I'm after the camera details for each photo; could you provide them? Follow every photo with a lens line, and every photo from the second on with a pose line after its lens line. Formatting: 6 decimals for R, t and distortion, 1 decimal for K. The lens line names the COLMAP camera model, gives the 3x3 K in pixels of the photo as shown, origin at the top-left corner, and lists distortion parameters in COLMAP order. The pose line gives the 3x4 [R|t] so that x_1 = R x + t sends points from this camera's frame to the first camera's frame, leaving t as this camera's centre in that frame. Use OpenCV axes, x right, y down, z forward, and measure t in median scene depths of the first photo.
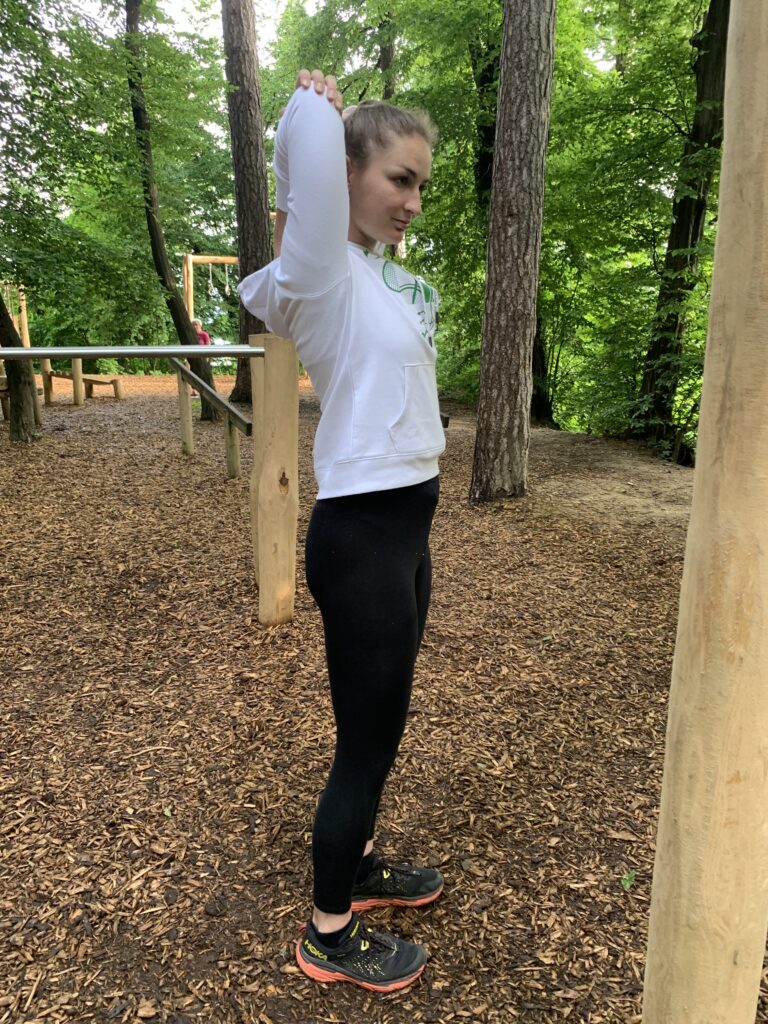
lens RADIAL K [[782.0, 0, 393.0], [0, 782.0, 510.5], [0, 0, 1]] dist [0.013306, -0.014408]
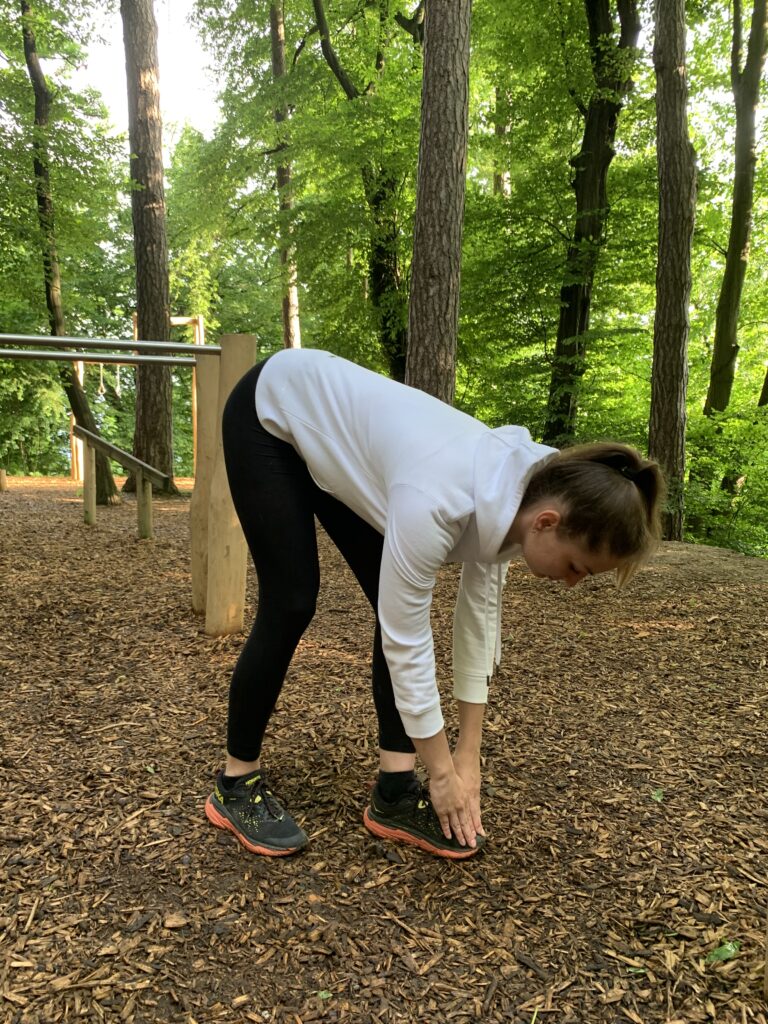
lens RADIAL K [[782.0, 0, 384.9], [0, 782.0, 516.7], [0, 0, 1]] dist [0.013306, -0.014408]
pose [[0.989913, 0.002580, 0.141656, -0.092869], [0.018258, 0.989175, -0.145601, 0.145633], [-0.140498, 0.146718, 0.979150, 0.028271]]
